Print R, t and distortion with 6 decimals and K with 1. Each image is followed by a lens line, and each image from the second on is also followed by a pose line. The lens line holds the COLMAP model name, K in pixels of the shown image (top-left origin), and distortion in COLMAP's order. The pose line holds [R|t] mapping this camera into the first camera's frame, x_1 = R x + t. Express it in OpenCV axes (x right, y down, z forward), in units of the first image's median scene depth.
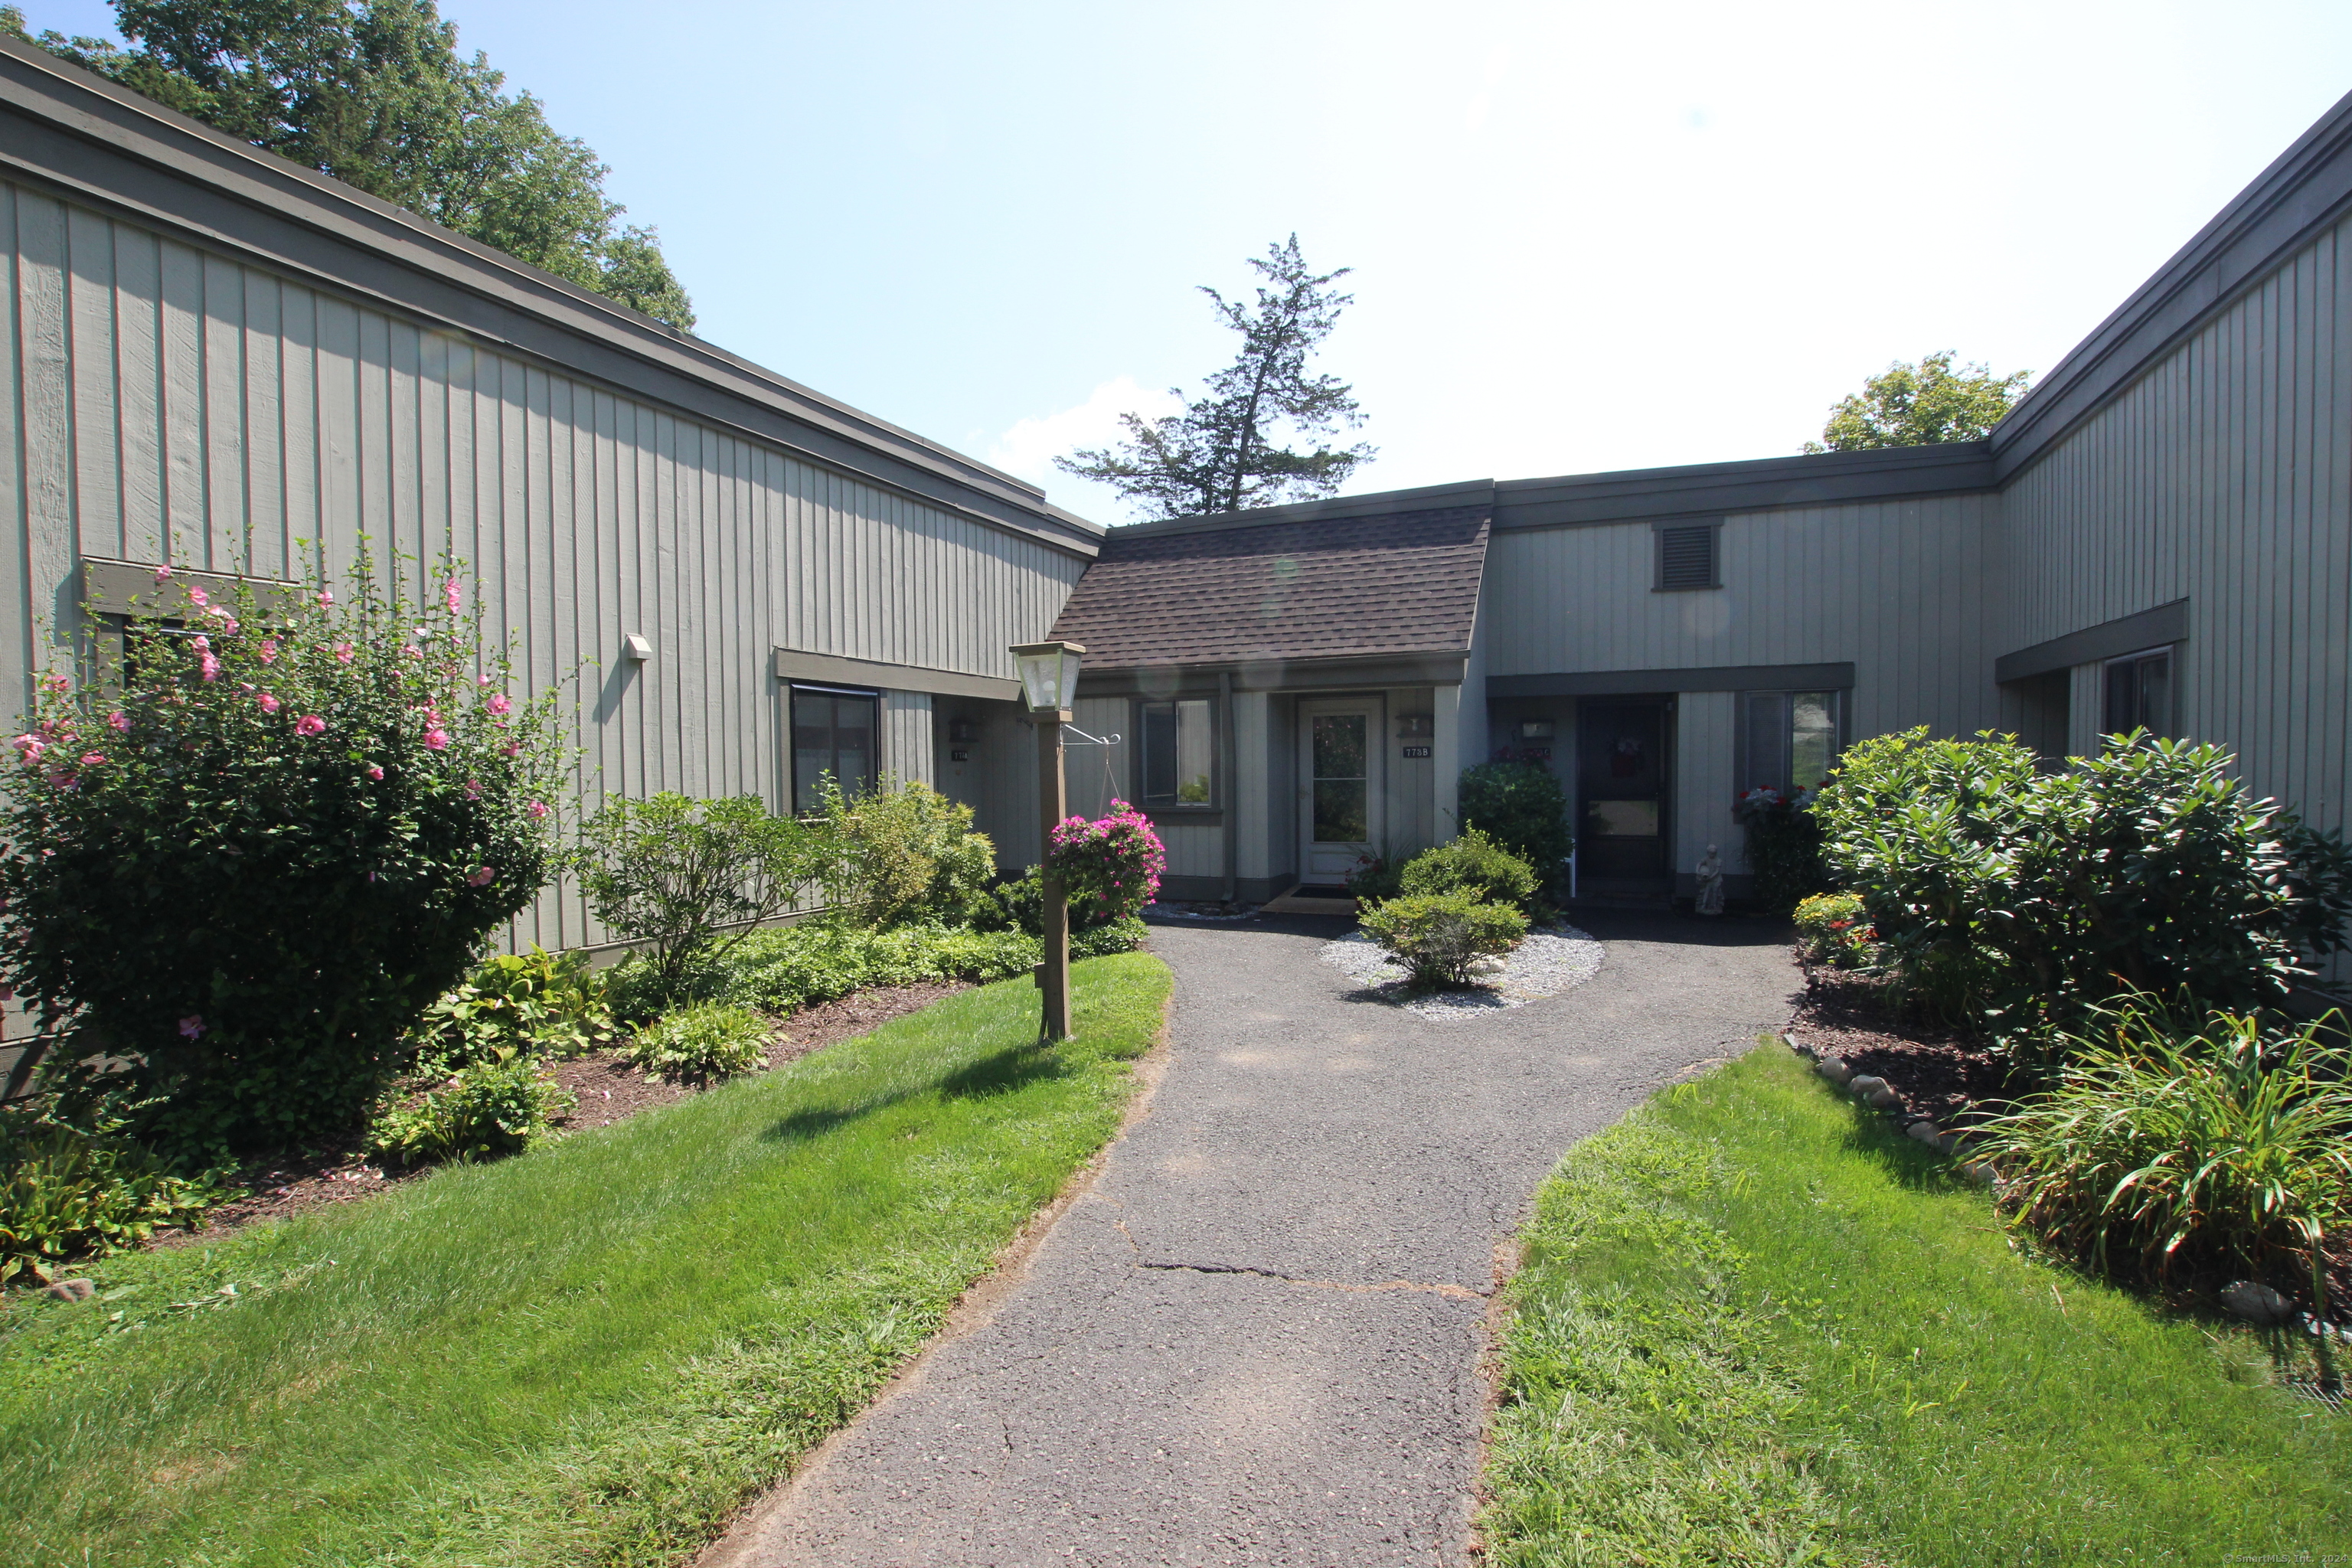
lens RADIAL K [[1088.3, 0, 1176.6], [0, 1088.3, 789.7], [0, 0, 1]] dist [-0.031526, 0.003840]
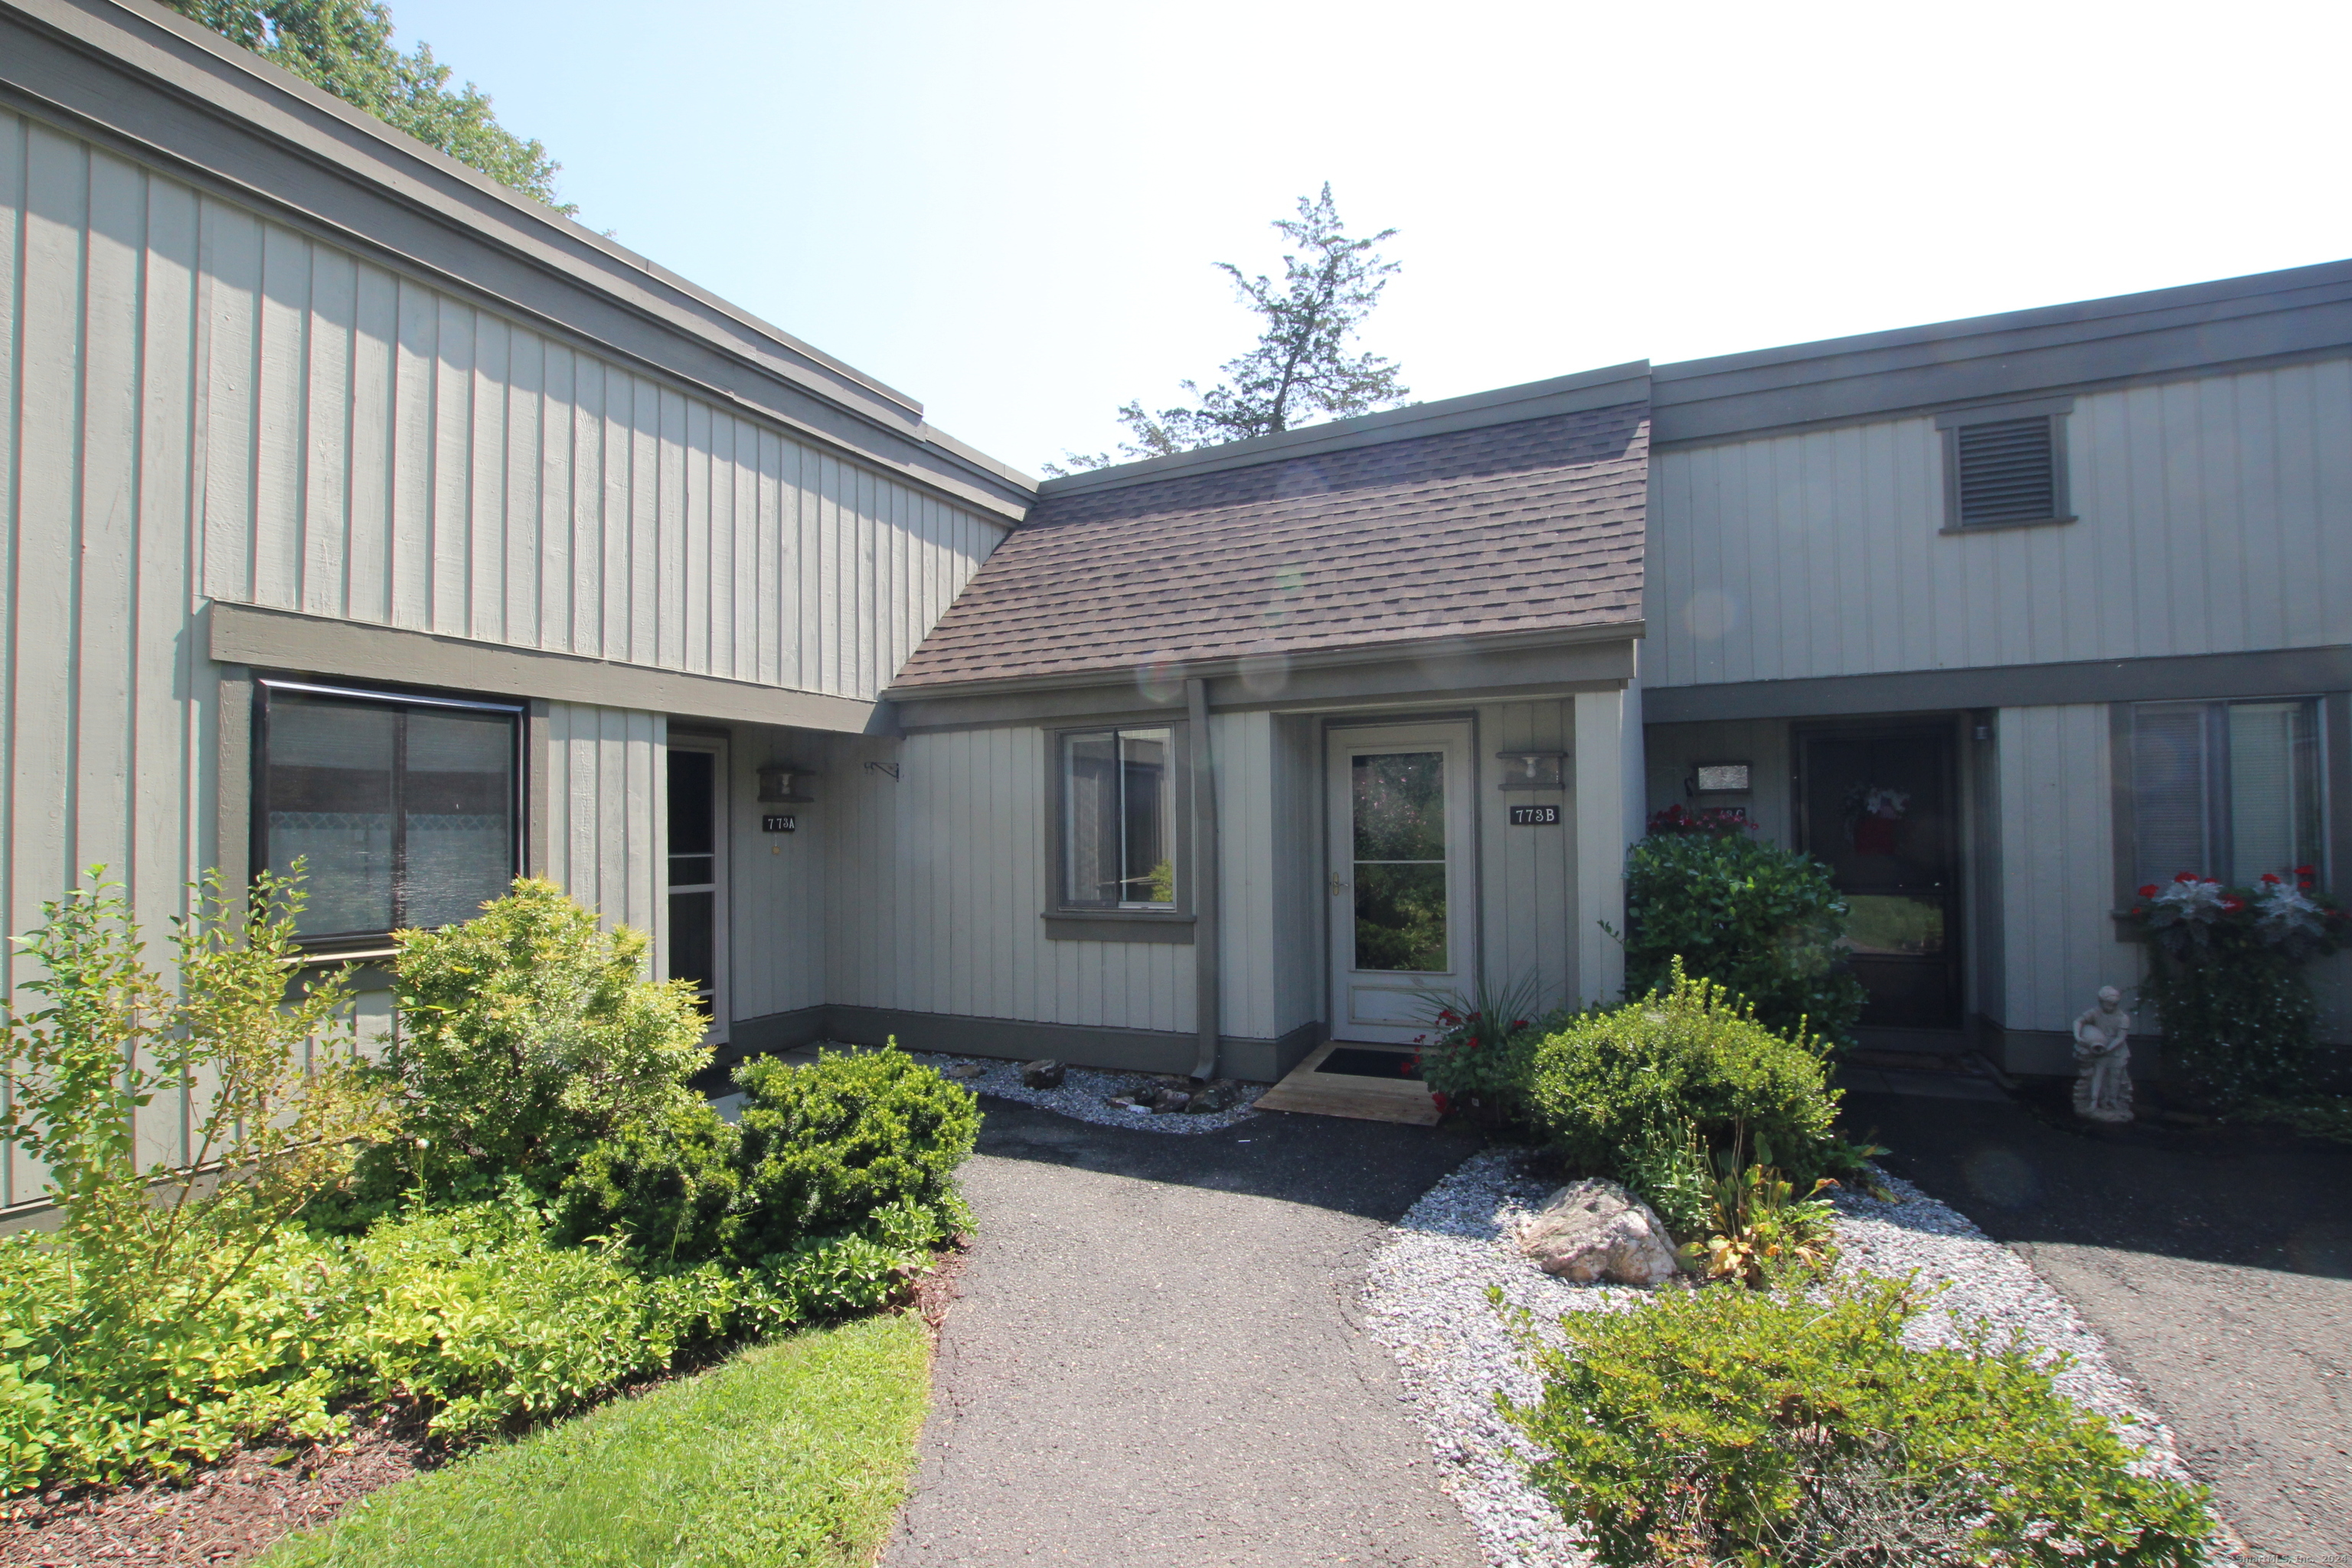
lens RADIAL K [[1088.3, 0, 1170.7], [0, 1088.3, 796.9], [0, 0, 1]] dist [-0.031526, 0.003840]
pose [[0.998815, -0.004450, -0.048471, 0.055188], [0.001953, 0.998675, -0.051430, -0.014603], [0.048636, 0.051275, 0.997500, 0.403981]]
